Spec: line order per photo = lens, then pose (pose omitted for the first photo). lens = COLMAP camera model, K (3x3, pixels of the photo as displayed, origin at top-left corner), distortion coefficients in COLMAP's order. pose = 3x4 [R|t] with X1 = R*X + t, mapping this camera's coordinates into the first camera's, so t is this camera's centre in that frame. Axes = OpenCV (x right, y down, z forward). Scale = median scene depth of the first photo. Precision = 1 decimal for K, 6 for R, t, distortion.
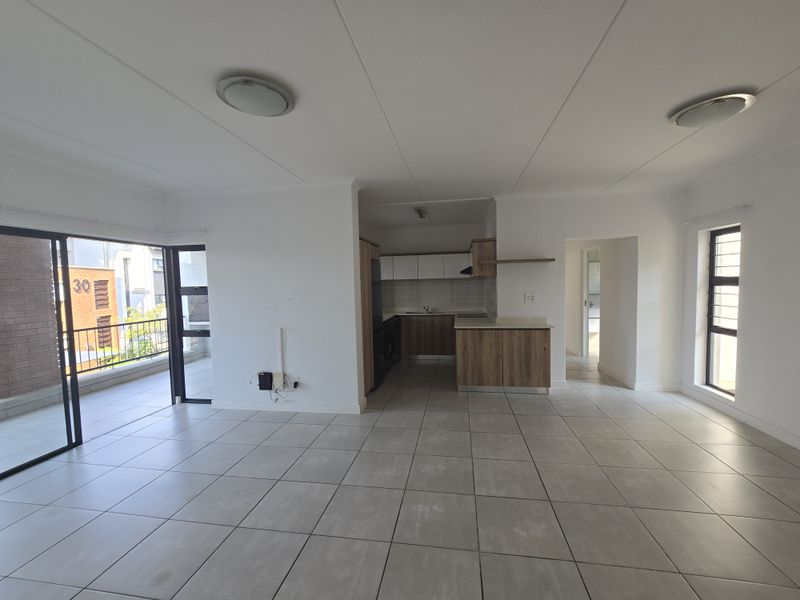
lens RADIAL K [[329.3, 0, 399.4], [0, 329.3, 301.0], [0, 0, 1]] dist [0.001474, 0.000009]
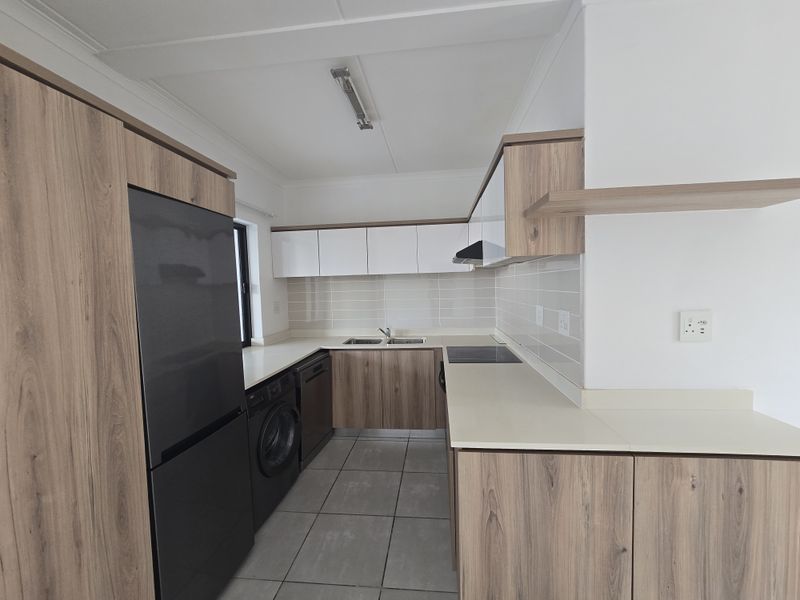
lens RADIAL K [[329.3, 0, 401.6], [0, 329.3, 299.9], [0, 0, 1]] dist [0.001474, 0.000009]
pose [[0.997628, -0.005869, 0.068590, 0.103910], [0.006645, 0.999916, -0.011093, -0.031355], [-0.068519, 0.011523, 0.997583, 0.701808]]
